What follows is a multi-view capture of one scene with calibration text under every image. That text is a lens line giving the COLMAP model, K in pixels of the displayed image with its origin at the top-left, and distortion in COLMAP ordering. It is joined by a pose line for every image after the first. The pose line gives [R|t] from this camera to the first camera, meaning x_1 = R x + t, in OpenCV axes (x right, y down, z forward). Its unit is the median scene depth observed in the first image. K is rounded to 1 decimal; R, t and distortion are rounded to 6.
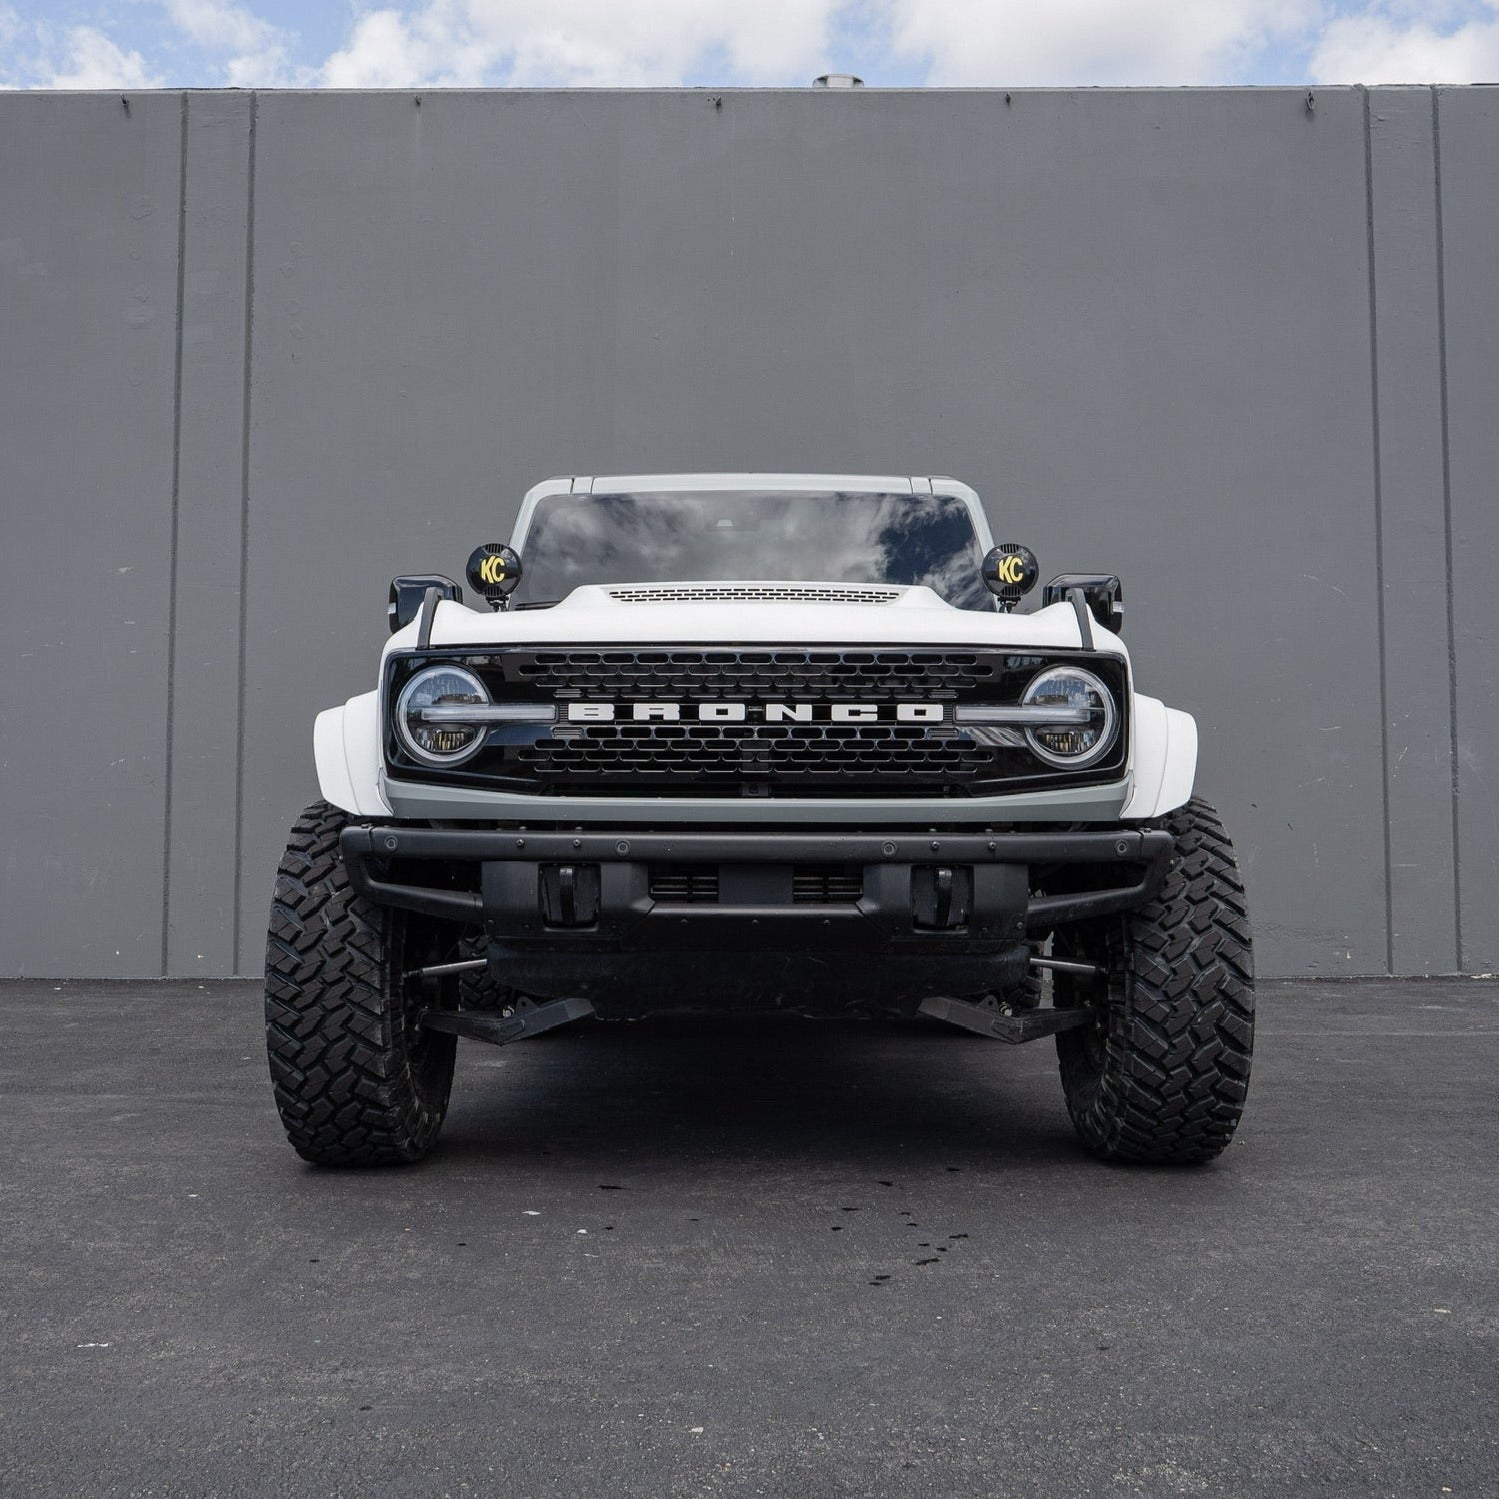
lens RADIAL K [[1718.6, 0, 749.5], [0, 1718.6, 749.5], [0, 0, 1]] dist [-0.003635, 0.000102]
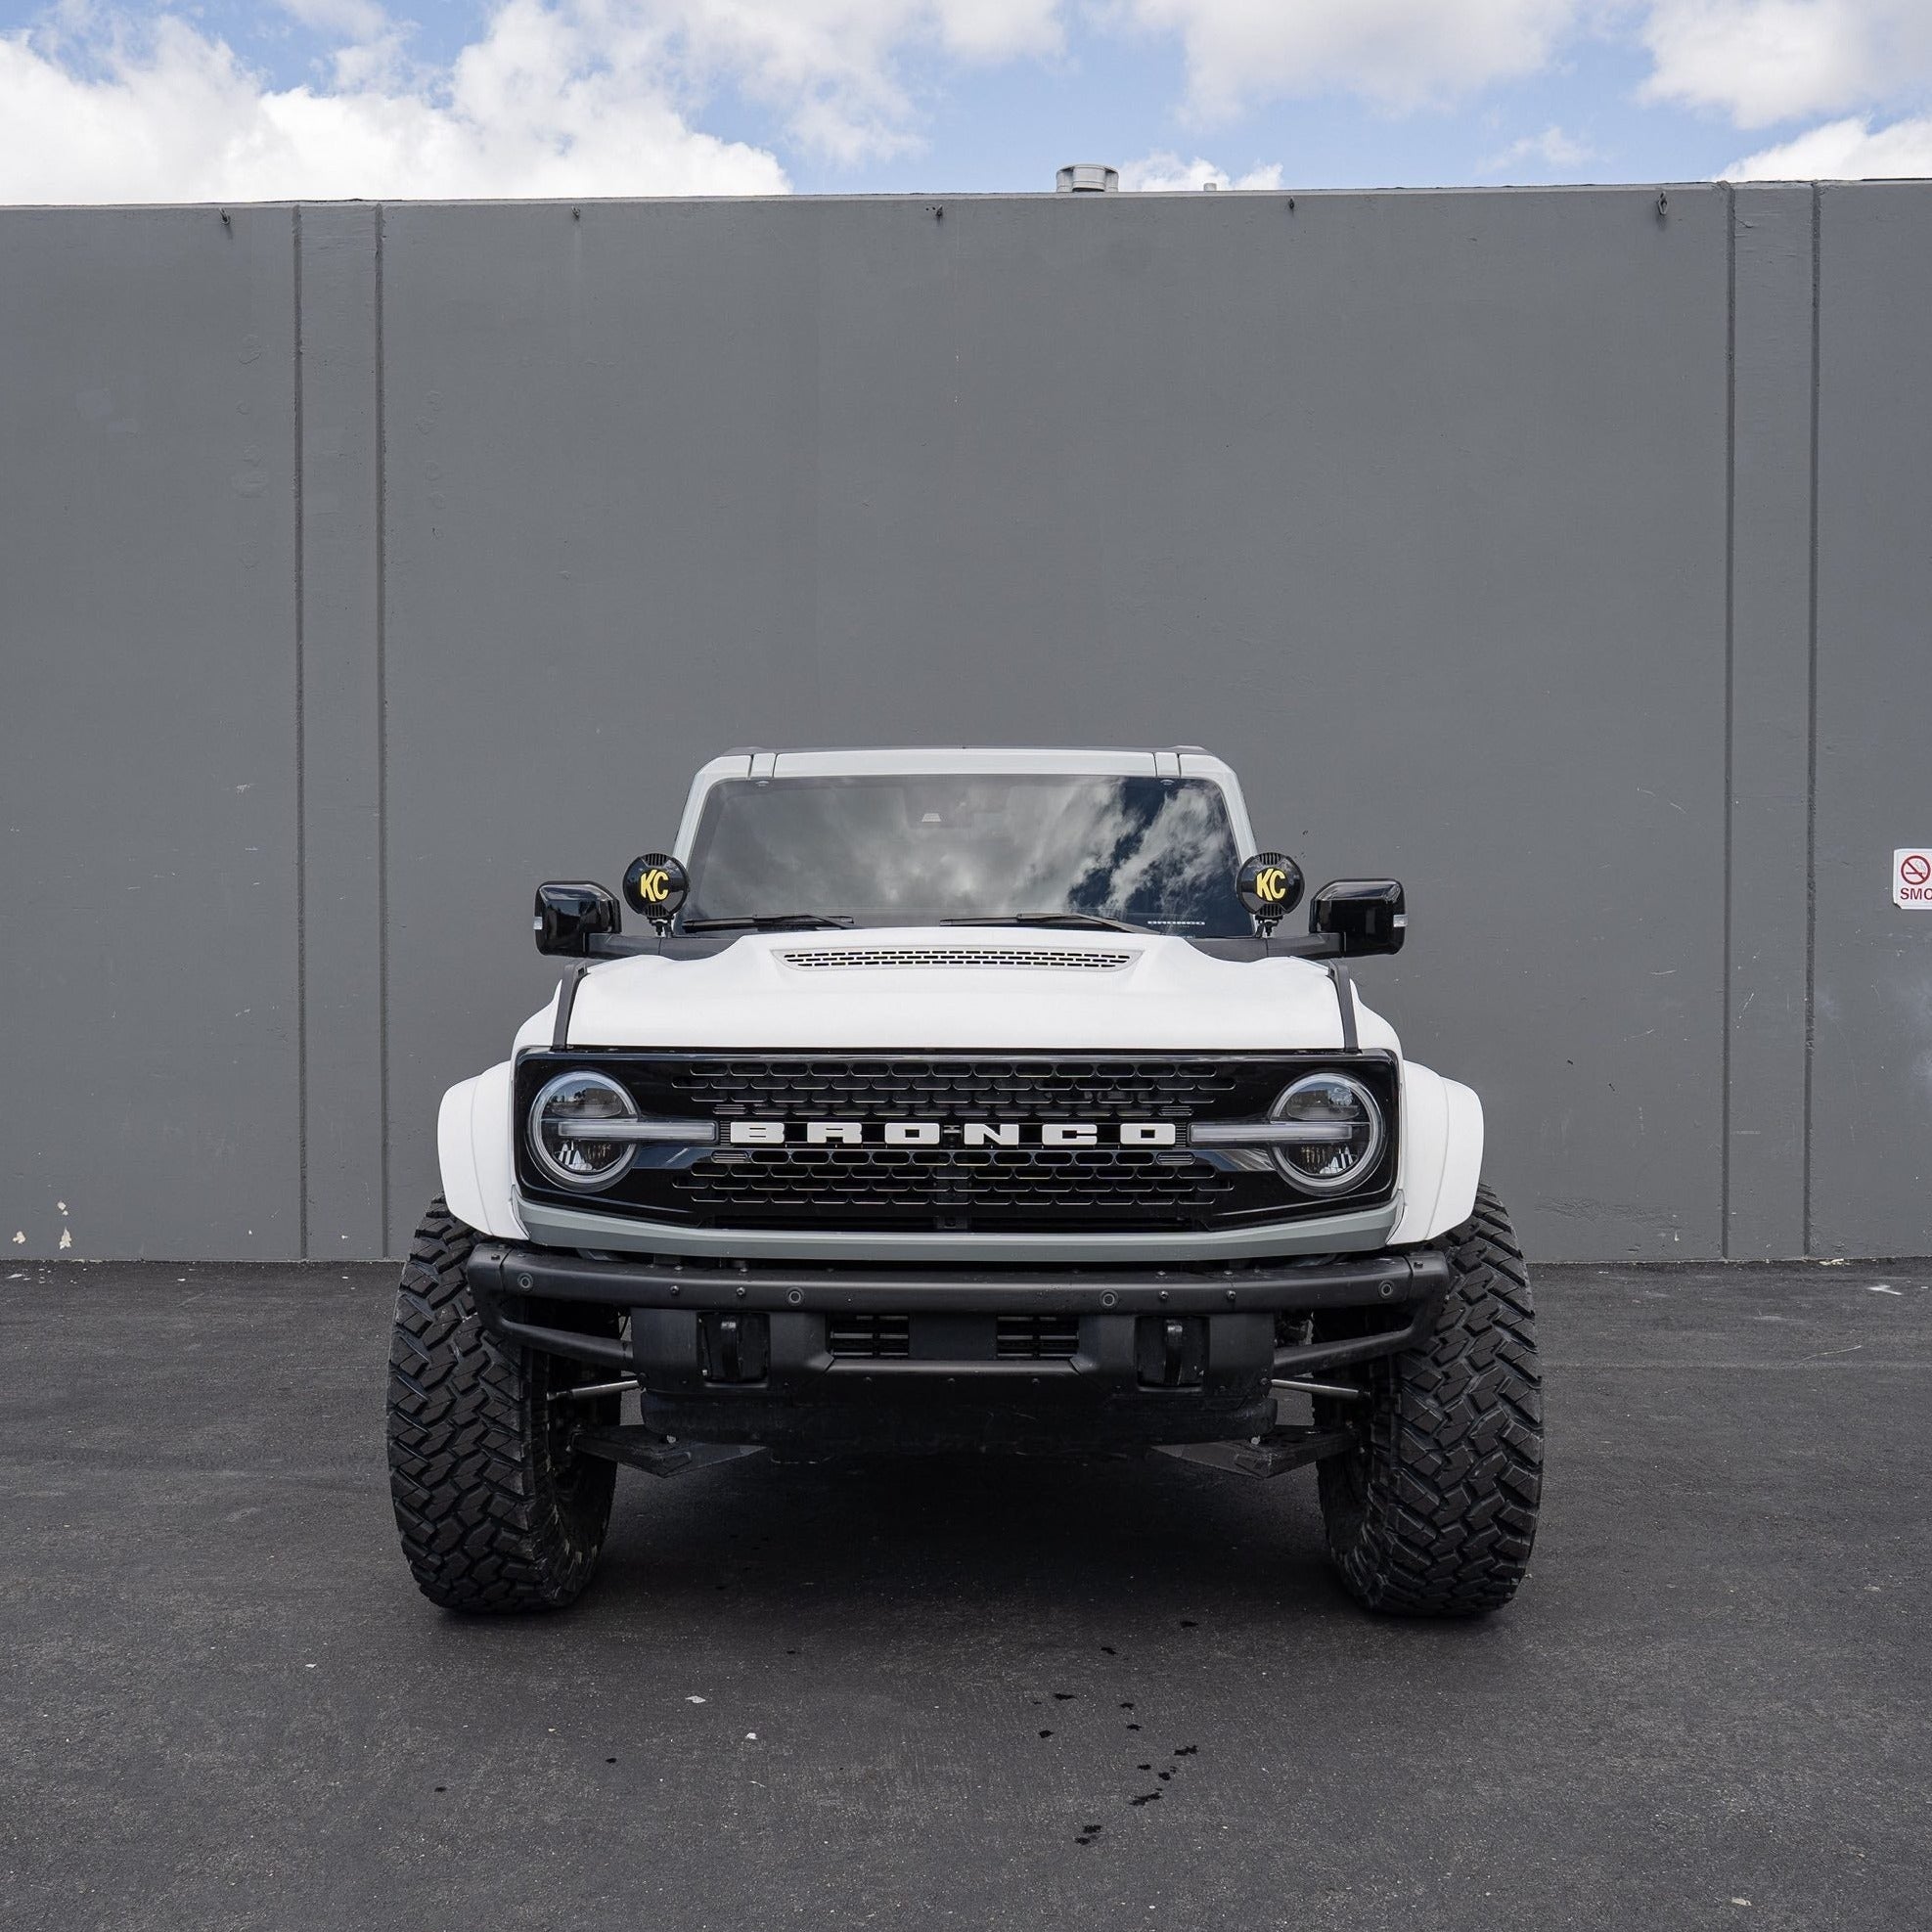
lens RADIAL K [[1988.2, 0, 954.1], [0, 1988.2, 1057.0], [0, 0, 1]] dist [-0.003932, 0.003271]
pose [[0.999756, 0.000526, -0.022070, 0.025537], [0.001465, 0.995932, 0.090091, -0.144083], [0.022027, -0.090101, 0.995689, 0.032970]]
